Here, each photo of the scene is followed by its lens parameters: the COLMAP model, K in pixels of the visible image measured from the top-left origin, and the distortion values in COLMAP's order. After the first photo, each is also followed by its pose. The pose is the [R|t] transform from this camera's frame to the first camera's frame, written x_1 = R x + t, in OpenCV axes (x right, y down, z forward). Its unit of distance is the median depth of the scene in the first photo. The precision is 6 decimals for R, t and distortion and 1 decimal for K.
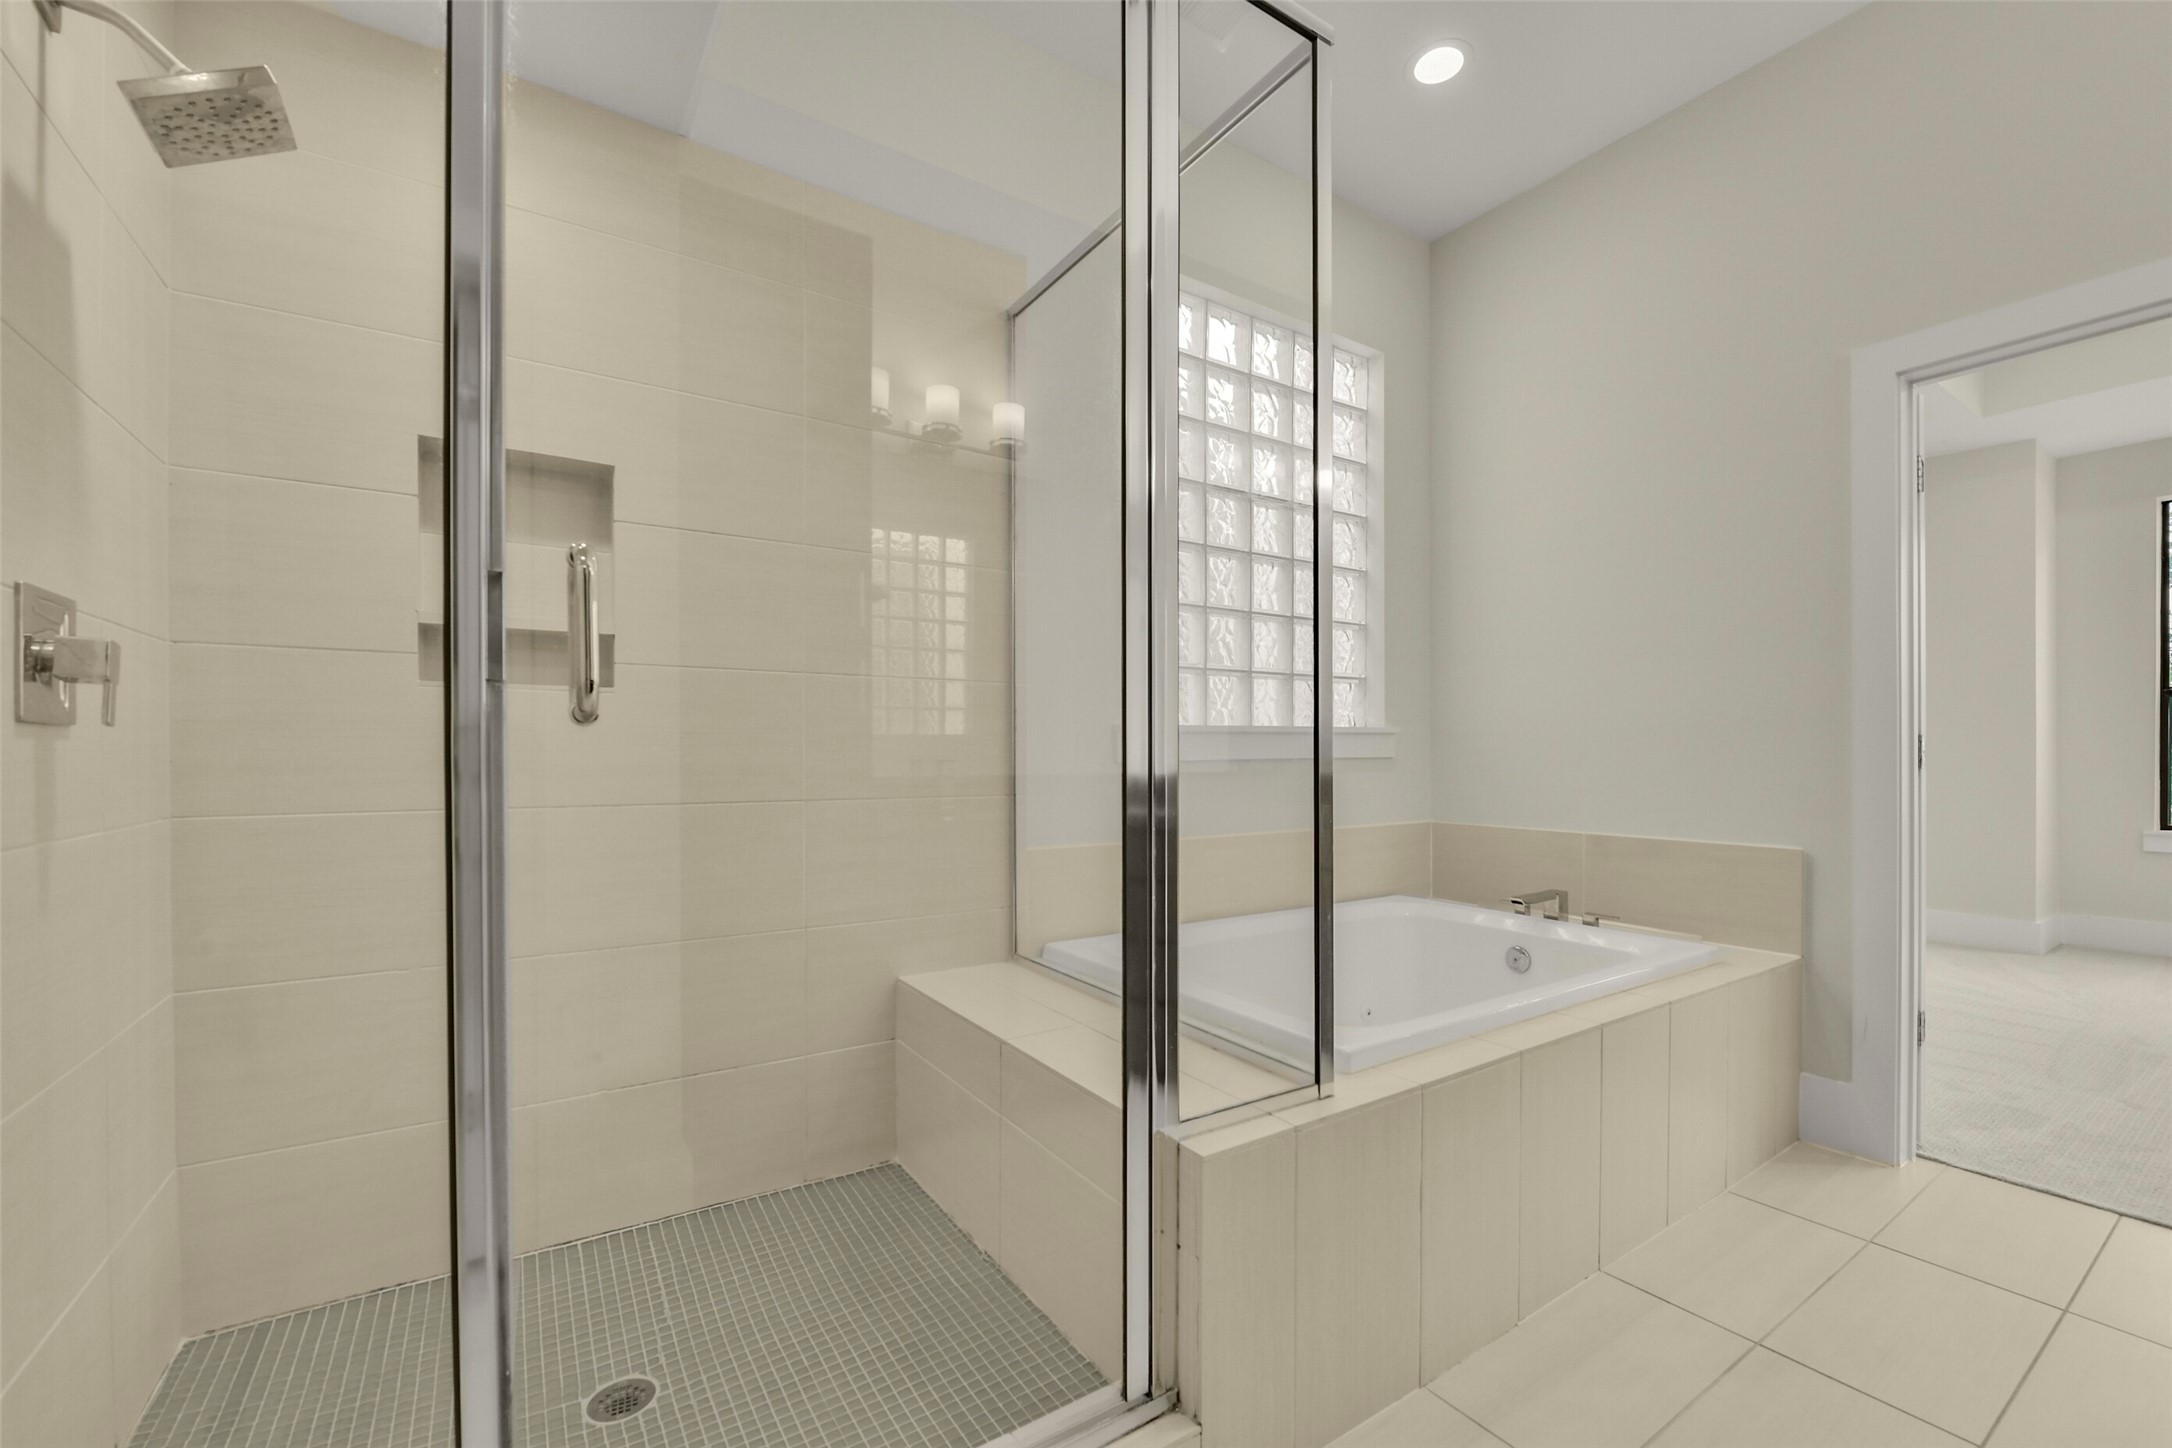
lens RADIAL K [[875.1, 0, 1083.9], [0, 875.1, 749.4], [0, 0, 1]] dist [-0.030362, -0.000263]
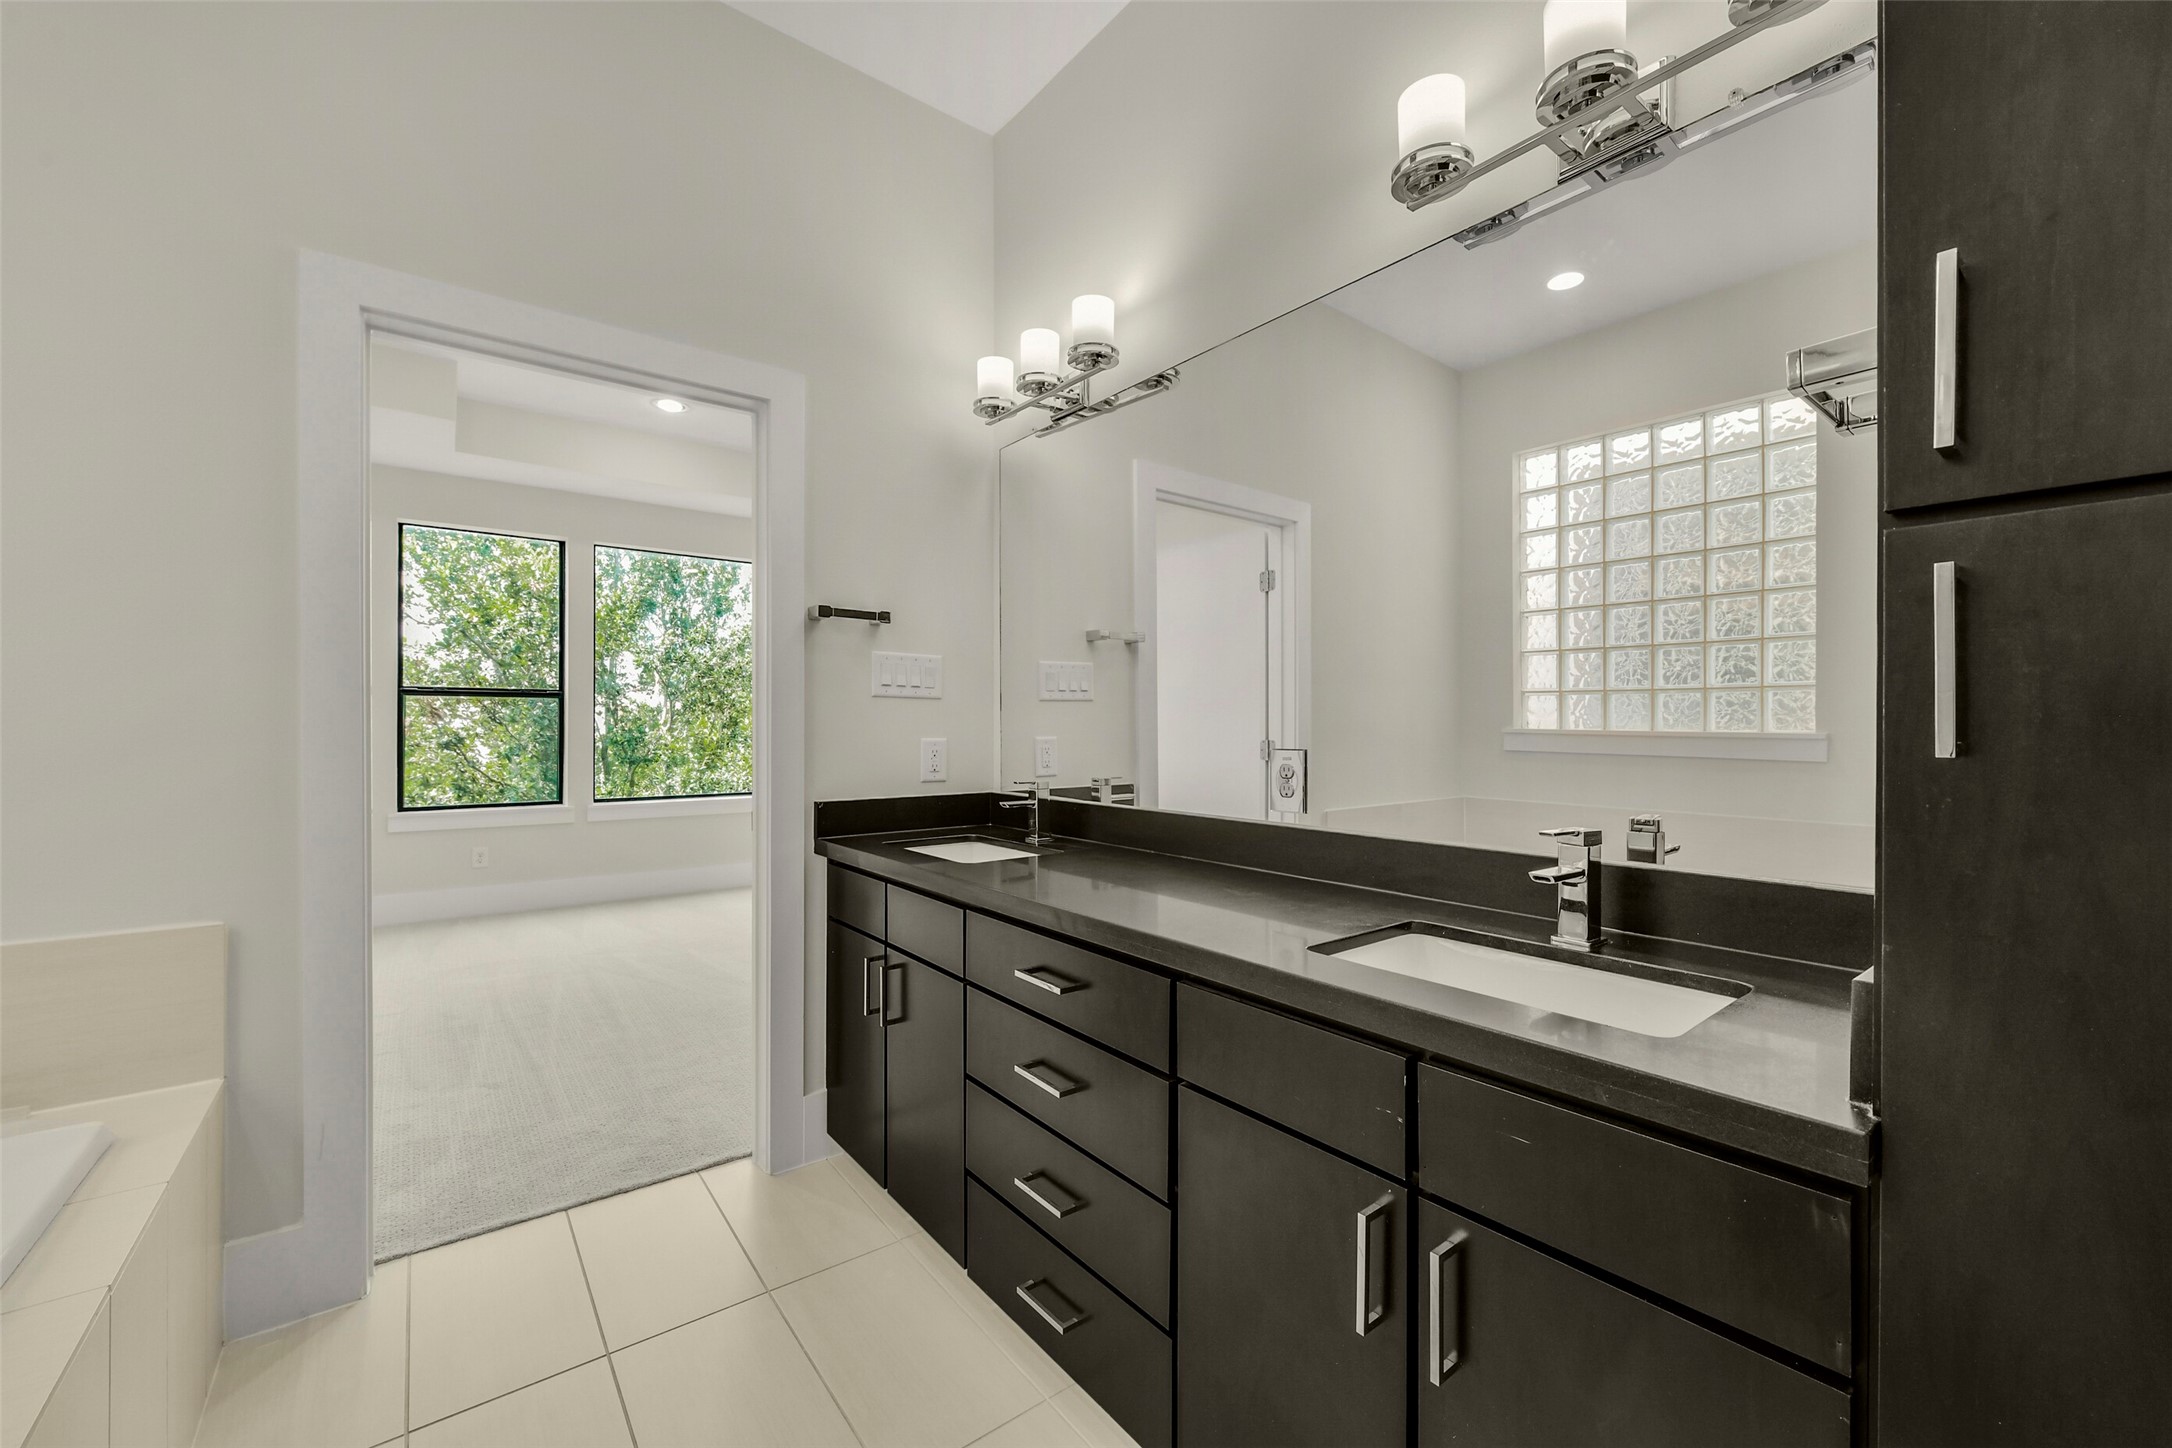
lens RADIAL K [[883.3, 0, 1086.0], [0, 883.3, 724.0], [0, 0, 1]] dist [-0.008803, -0.000113]
pose [[-0.075939, 0.002325, 0.997110, 0.077333], [0.000318, 0.999997, -0.002308, -0.045285], [-0.997112, 0.000141, -0.075940, 0.363774]]
